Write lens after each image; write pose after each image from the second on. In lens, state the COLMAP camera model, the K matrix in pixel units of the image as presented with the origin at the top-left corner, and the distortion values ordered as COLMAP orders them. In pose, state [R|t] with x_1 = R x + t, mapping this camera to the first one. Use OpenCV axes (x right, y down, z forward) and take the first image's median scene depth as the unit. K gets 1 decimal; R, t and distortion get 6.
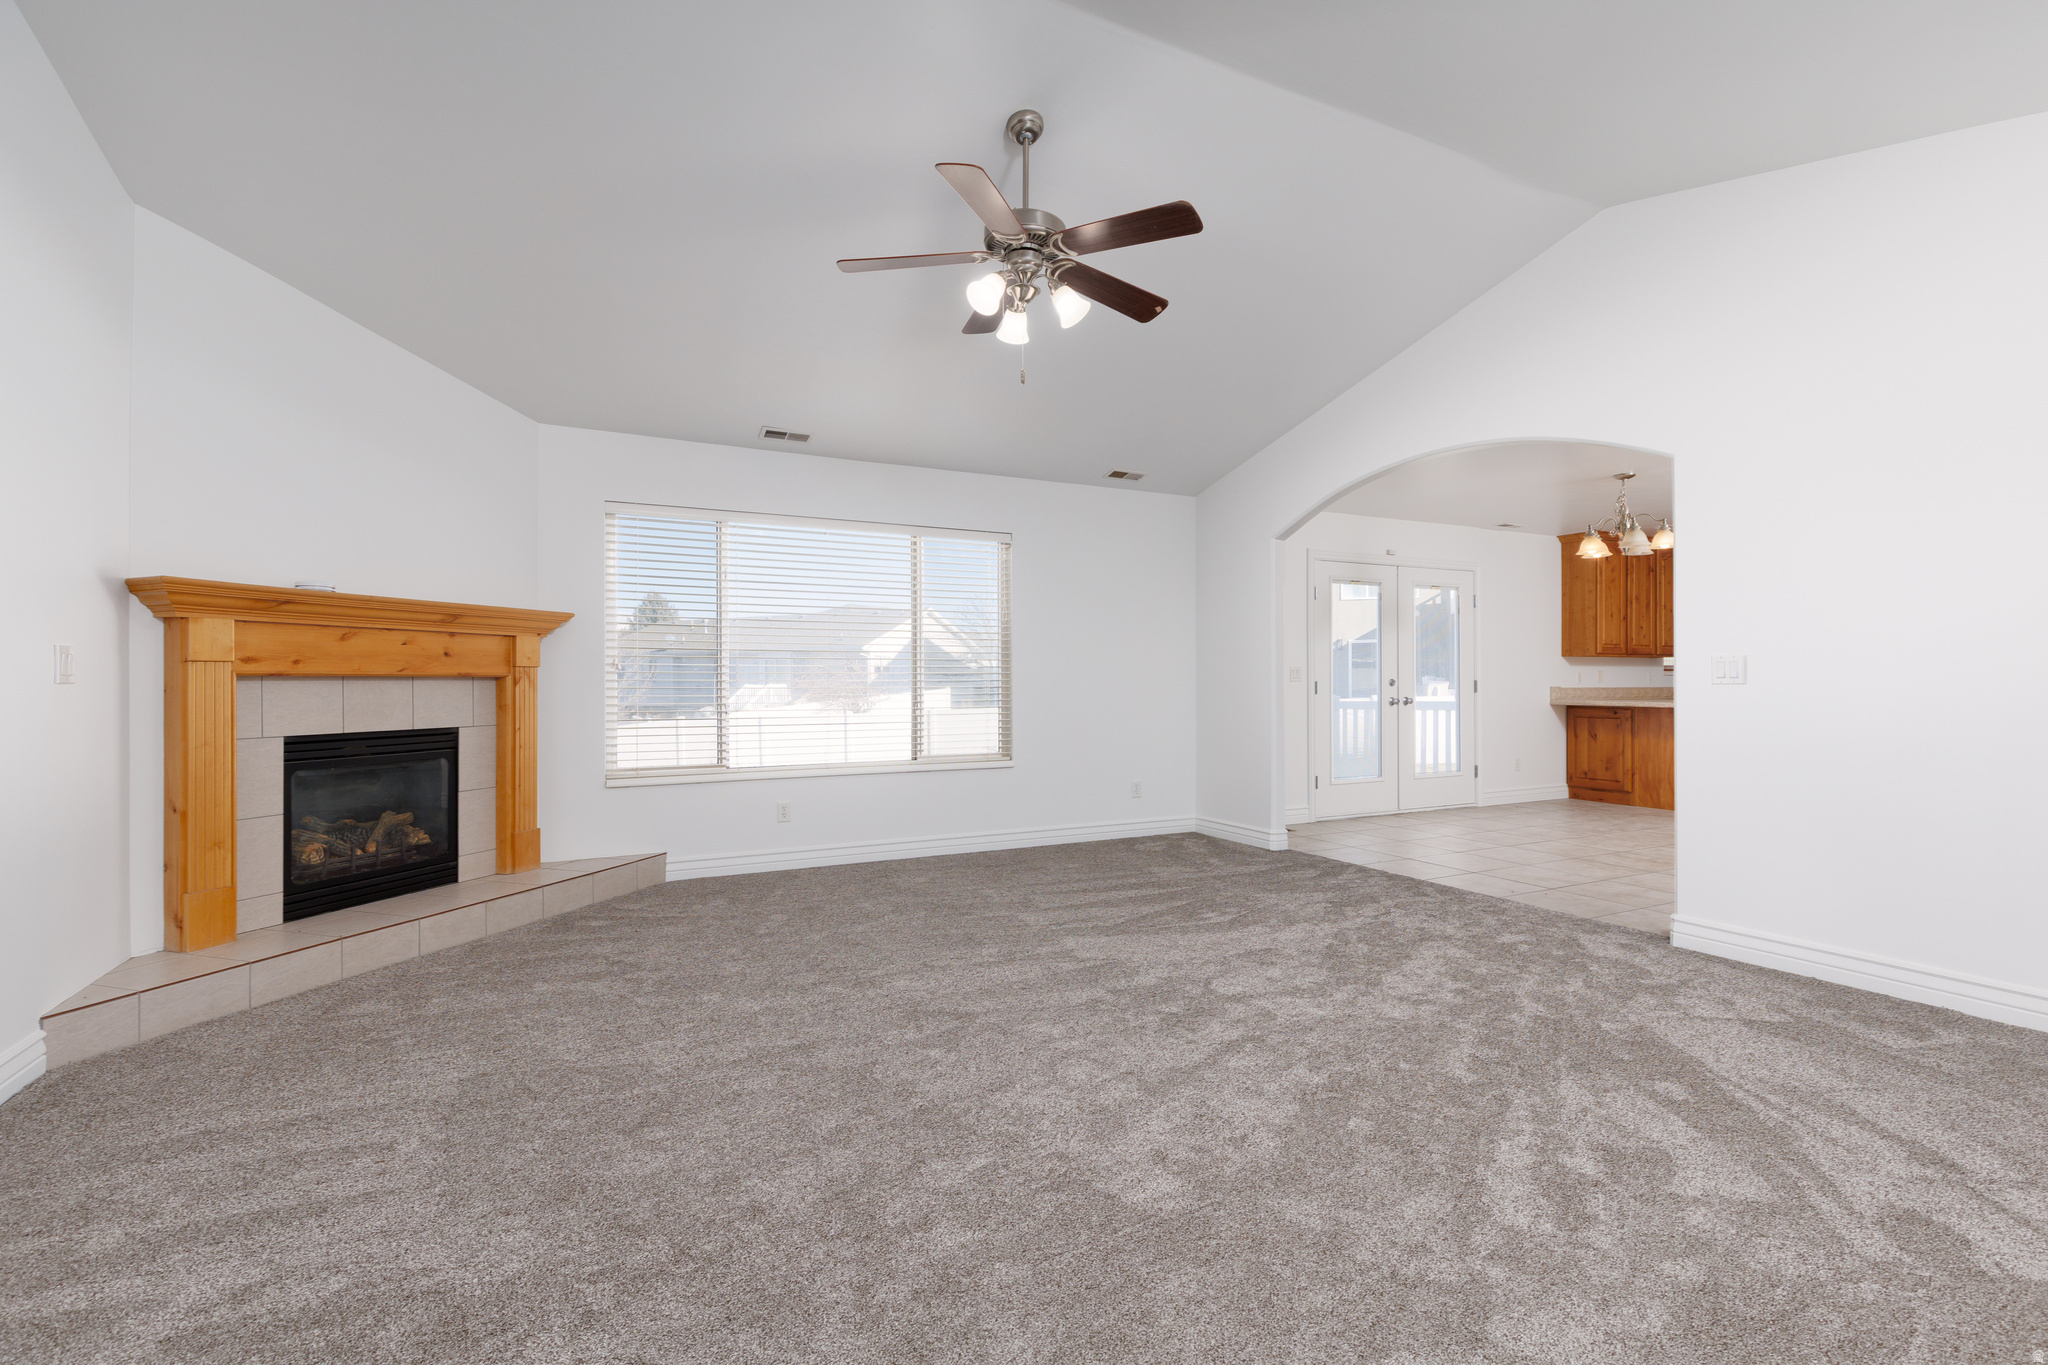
lens RADIAL K [[918.2, 0, 1029.6], [0, 918.2, 681.1], [0, 0, 1]] dist [0.007637, -0.001294]
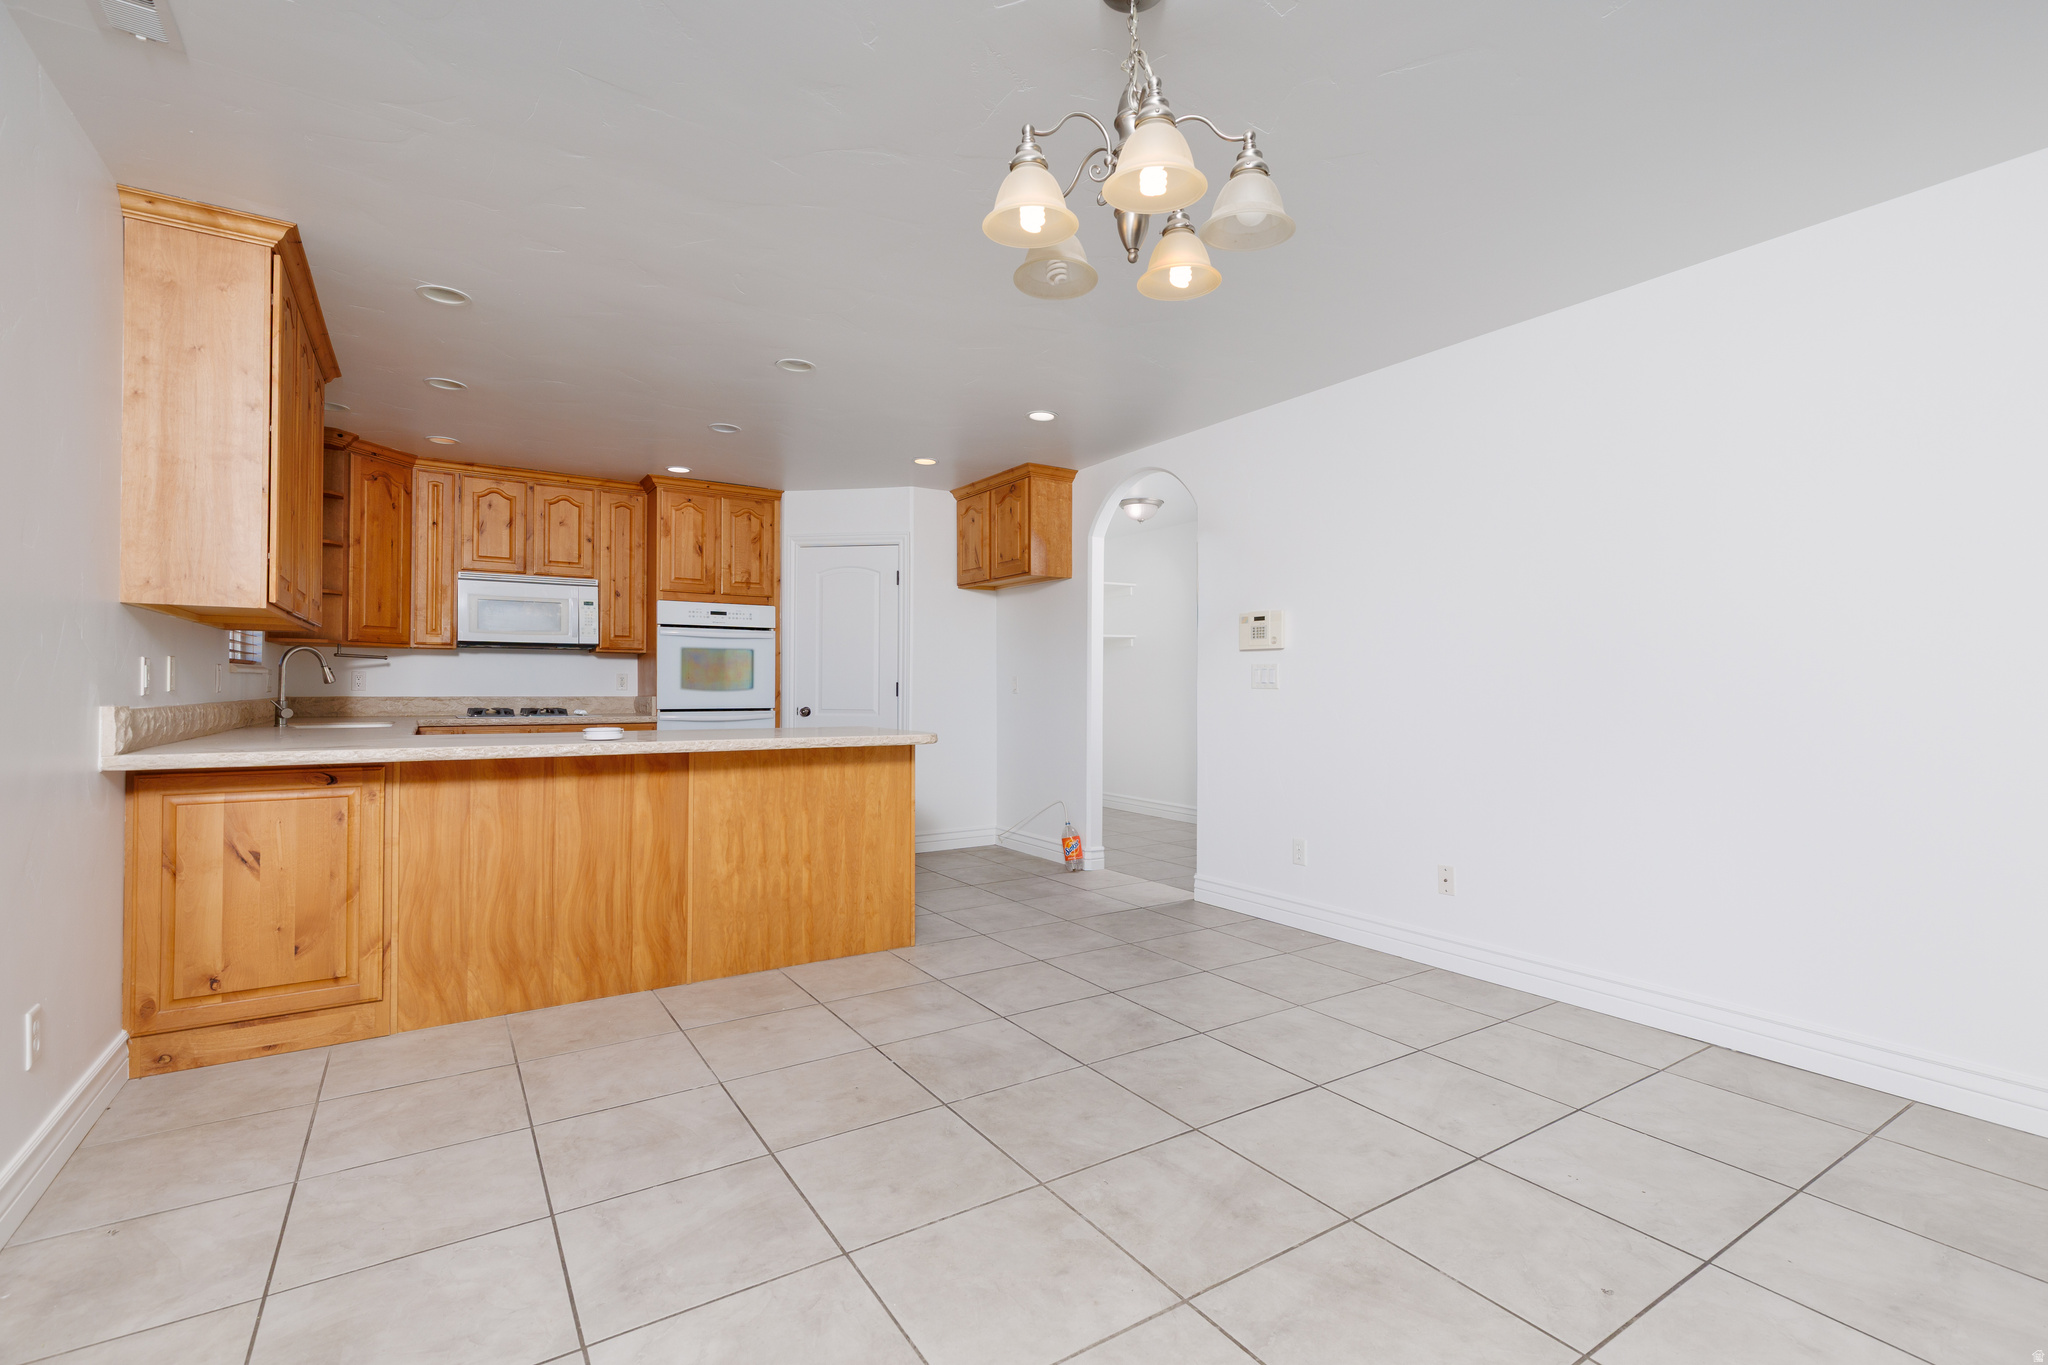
lens RADIAL K [[918.2, 0, 1032.0], [0, 918.2, 682.4], [0, 0, 1]] dist [0.007637, -0.001294]
pose [[-0.111765, 0.007064, 0.993710, 0.498980], [-0.003757, 0.999965, -0.007531, -0.000953], [-0.993728, -0.004575, -0.111734, 1.467564]]
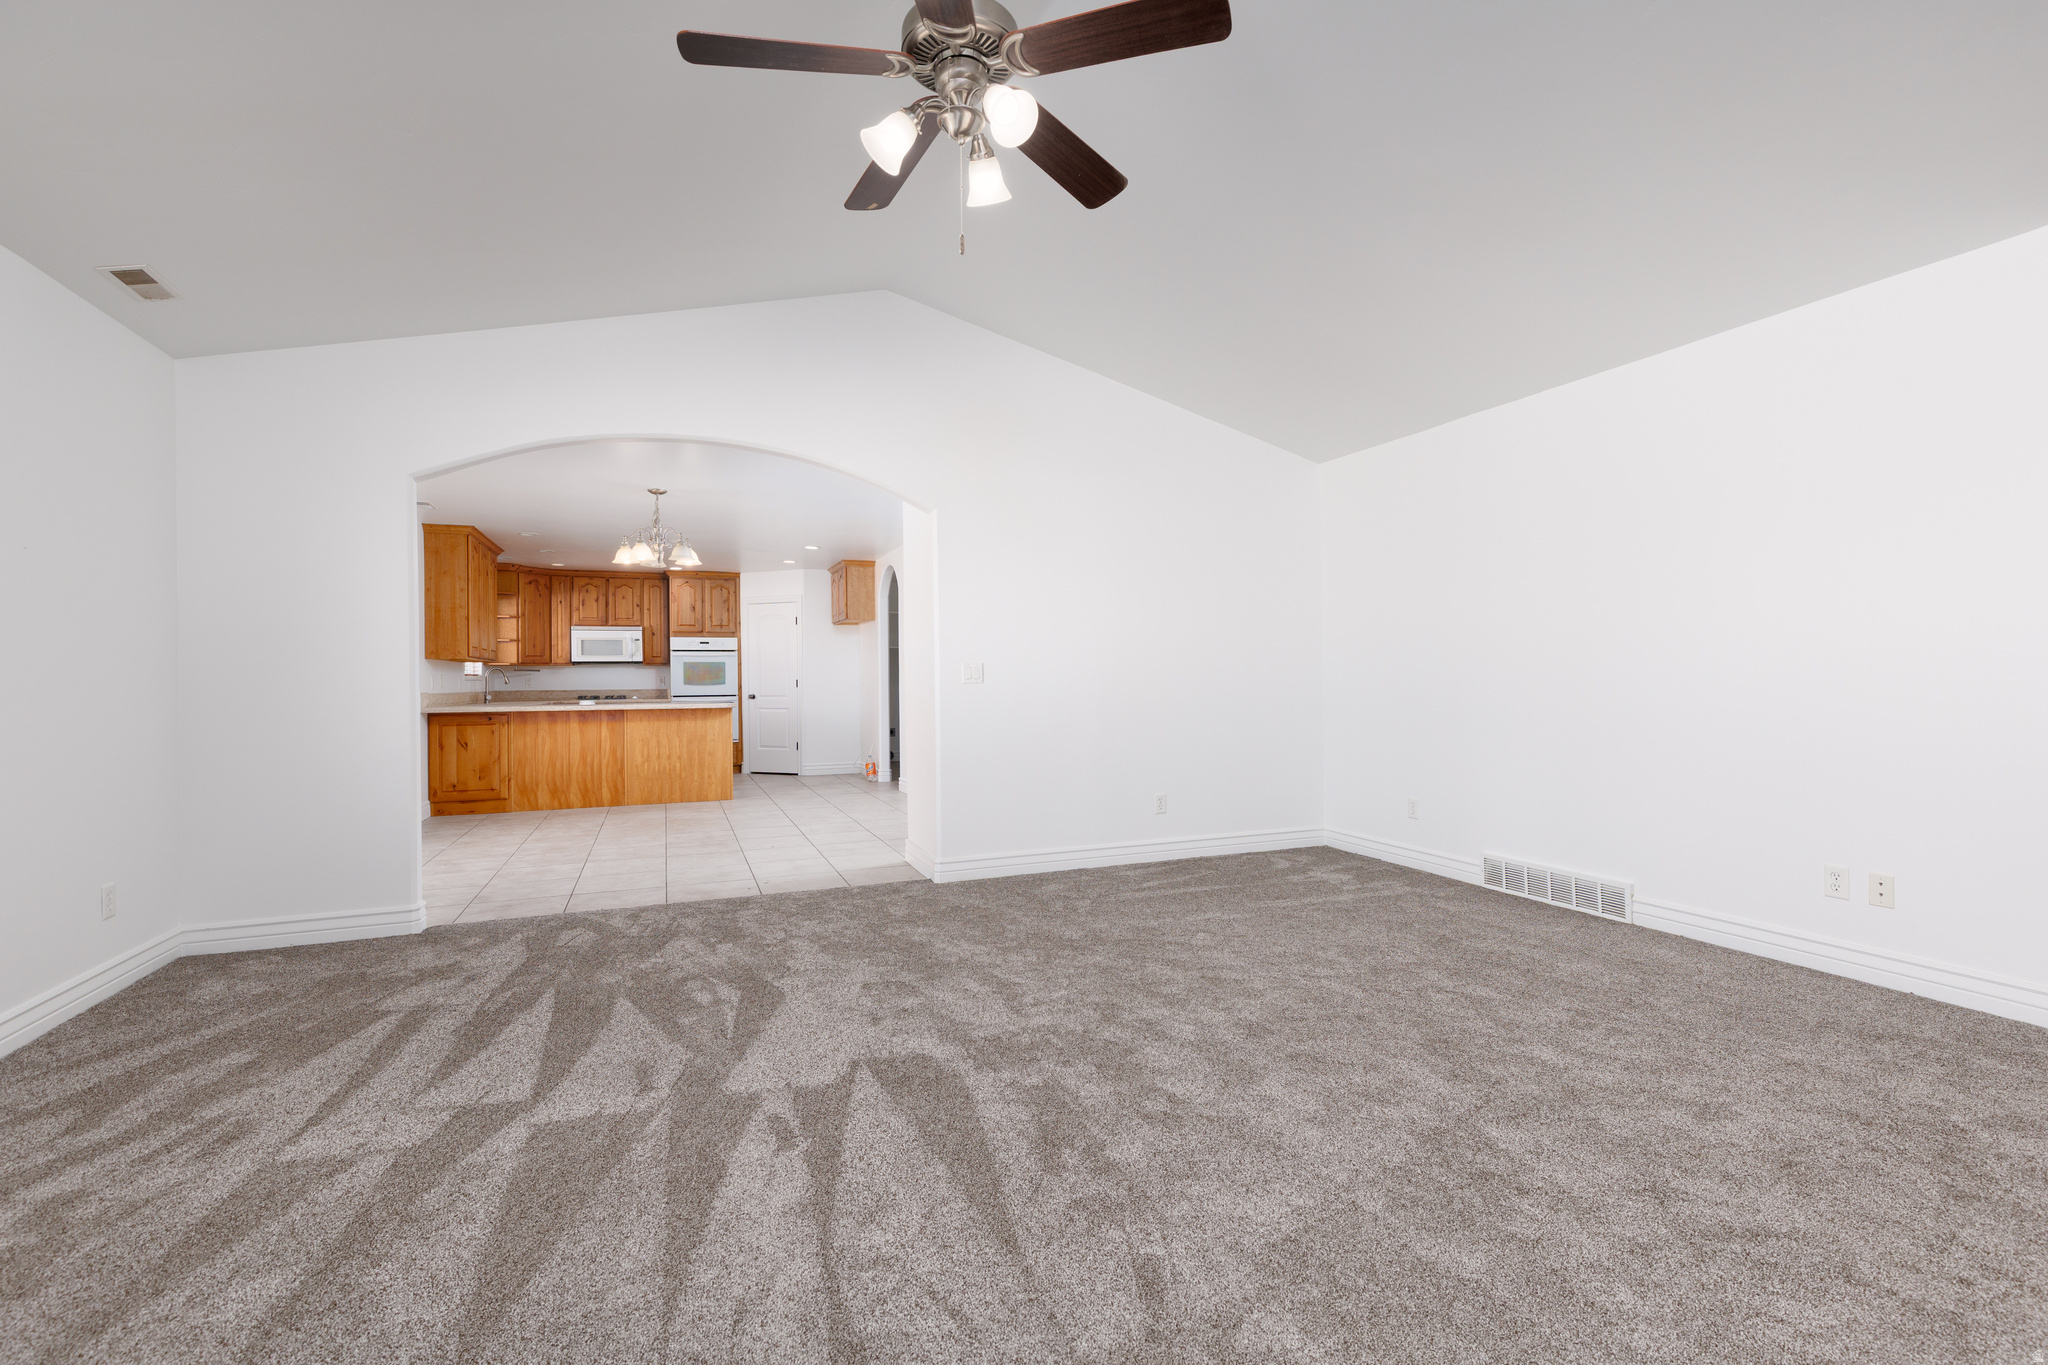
lens RADIAL K [[918.2, 0, 1032.5], [0, 918.2, 679.7], [0, 0, 1]] dist [0.007637, -0.001294]
pose [[0.087621, 0.002561, 0.996151, -0.515497], [0.008575, 0.999958, -0.003325, 0.002992], [-0.996117, 0.008833, 0.087596, 0.658643]]
